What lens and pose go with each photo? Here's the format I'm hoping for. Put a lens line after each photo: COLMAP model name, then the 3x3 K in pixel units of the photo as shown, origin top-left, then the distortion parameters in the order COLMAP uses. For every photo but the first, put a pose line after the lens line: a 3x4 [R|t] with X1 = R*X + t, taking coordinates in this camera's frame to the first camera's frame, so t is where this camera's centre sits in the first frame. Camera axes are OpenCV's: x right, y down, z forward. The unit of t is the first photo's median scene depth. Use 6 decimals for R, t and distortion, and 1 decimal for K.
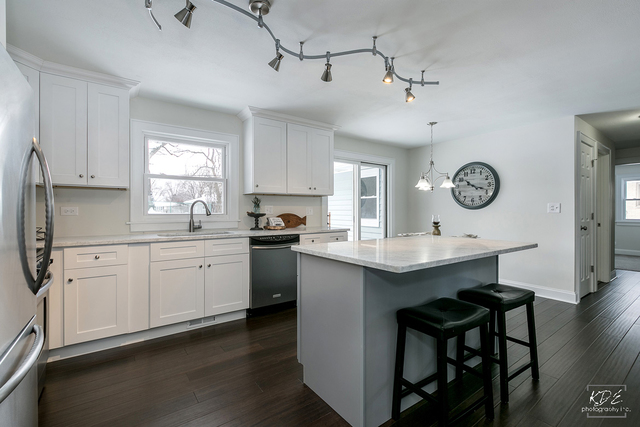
lens RADIAL K [[291.2, 0, 321.5], [0, 291.2, 209.5], [0, 0, 1]] dist [0.005549, -0.002698]
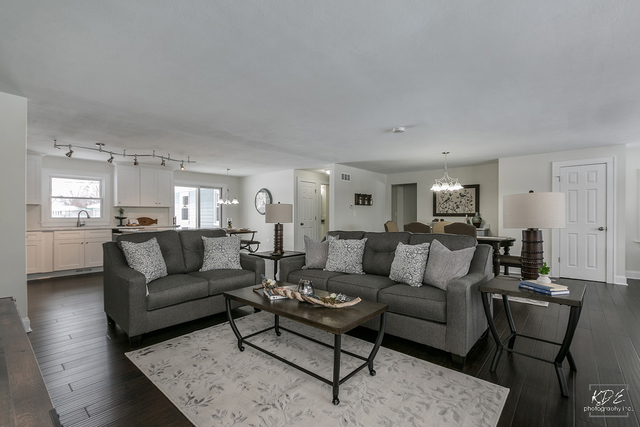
lens RADIAL K [[291.2, 0, 315.7], [0, 291.2, 216.0], [0, 0, 1]] dist [0.005549, -0.002698]
pose [[0.976647, 0.003166, 0.214826, 0.576769], [-0.005511, 0.999932, 0.010317, -0.019637], [-0.214778, -0.011260, 0.976598, -1.045431]]
